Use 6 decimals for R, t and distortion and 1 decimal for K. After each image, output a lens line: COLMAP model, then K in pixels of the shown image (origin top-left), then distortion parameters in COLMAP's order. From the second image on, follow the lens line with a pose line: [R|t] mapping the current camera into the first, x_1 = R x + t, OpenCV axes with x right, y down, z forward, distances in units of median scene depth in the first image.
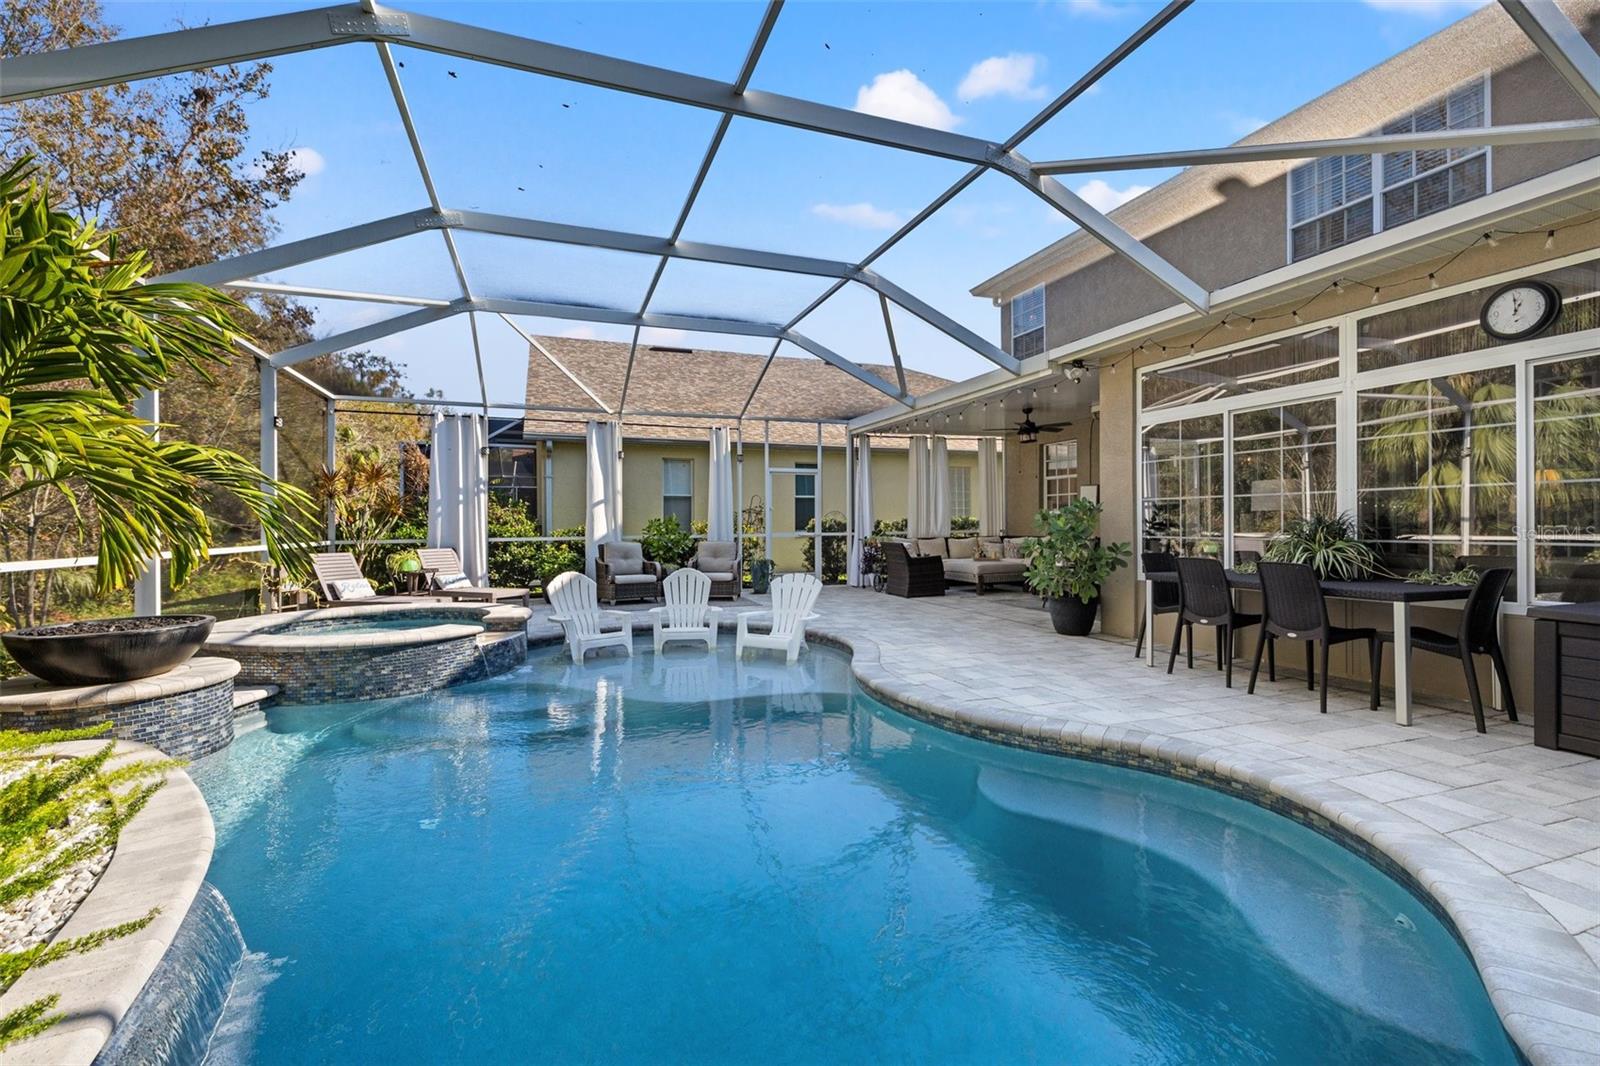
lens RADIAL K [[684.3, 0, 791.4], [0, 684.3, 525.7], [0, 0, 1]] dist [0.000911, -0.000751]
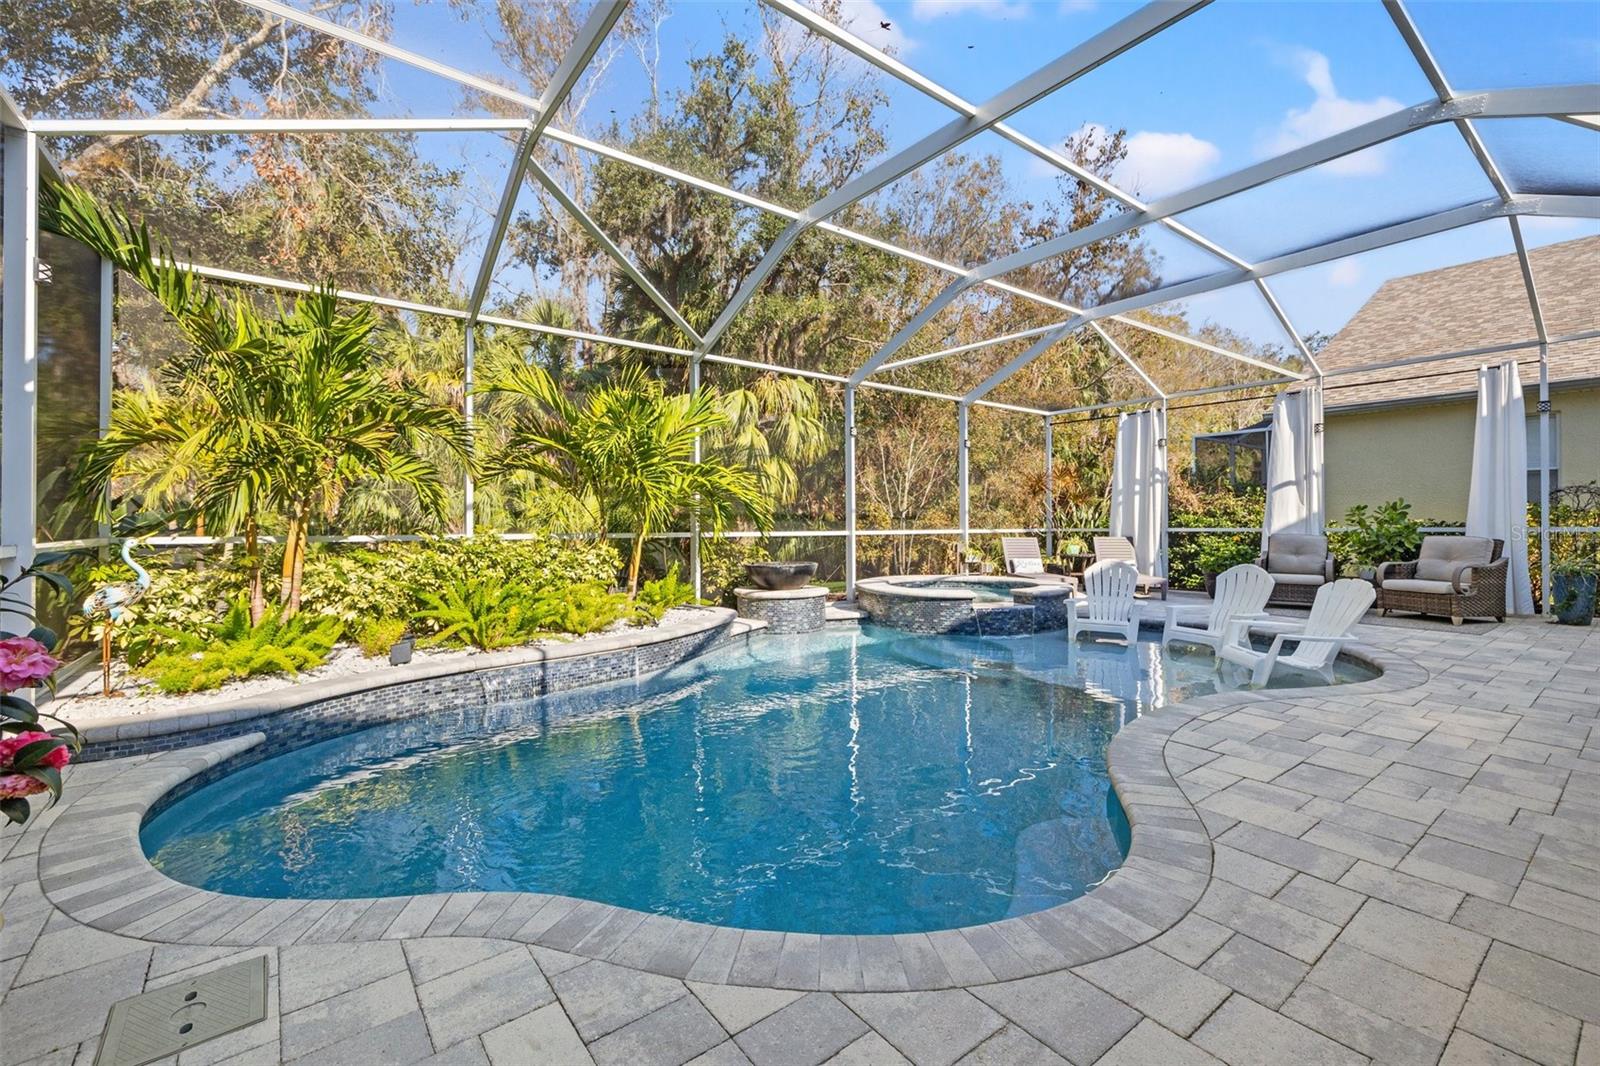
lens RADIAL K [[682.6, 0, 798.2], [0, 682.6, 540.4], [0, 0, 1]] dist [0.000713, 0.000137]
pose [[0.303988, 0.029071, -0.952232, 0.424879], [0.000916, 0.999525, 0.030807, 0.005021], [0.952676, -0.010238, 0.303817, 0.189830]]
